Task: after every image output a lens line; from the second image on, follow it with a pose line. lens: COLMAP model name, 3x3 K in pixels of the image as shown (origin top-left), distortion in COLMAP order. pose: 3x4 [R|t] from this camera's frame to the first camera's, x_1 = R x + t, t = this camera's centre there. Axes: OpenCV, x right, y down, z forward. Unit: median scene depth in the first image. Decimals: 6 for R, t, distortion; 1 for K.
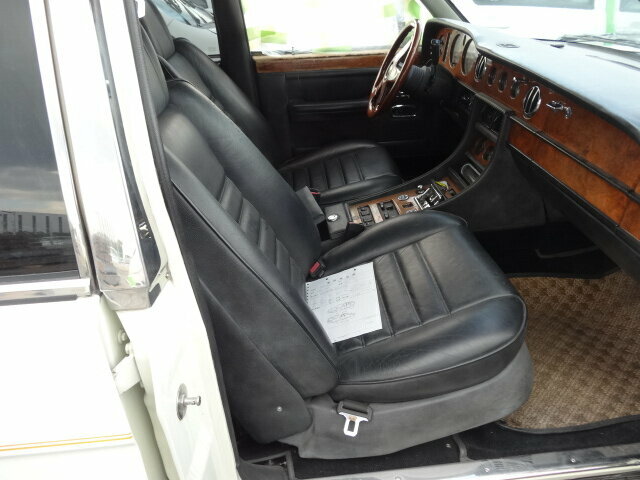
lens RADIAL K [[465.2, 0, 319.4], [0, 465.2, 240.5], [0, 0, 1]] dist [-0.013647, -0.002322]
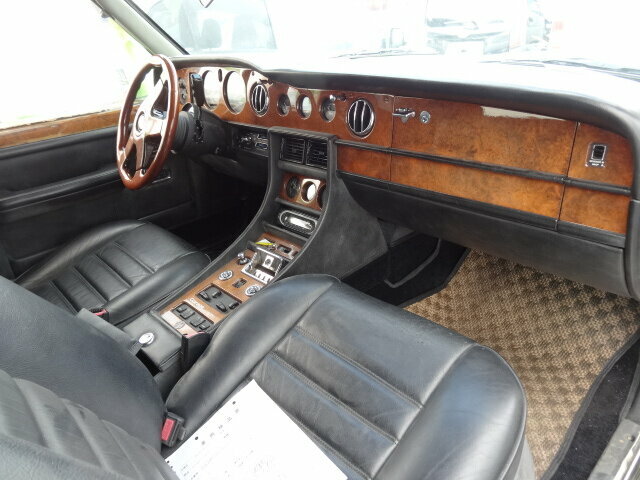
lens RADIAL K [[465.2, 0, 318.8], [0, 465.2, 240.6], [0, 0, 1]] dist [-0.013647, -0.002322]
pose [[0.781454, -0.283760, 0.555706, -0.111296], [0.355023, 0.934599, -0.022012, -0.081052], [-0.513116, 0.214490, 0.831087, 0.313348]]
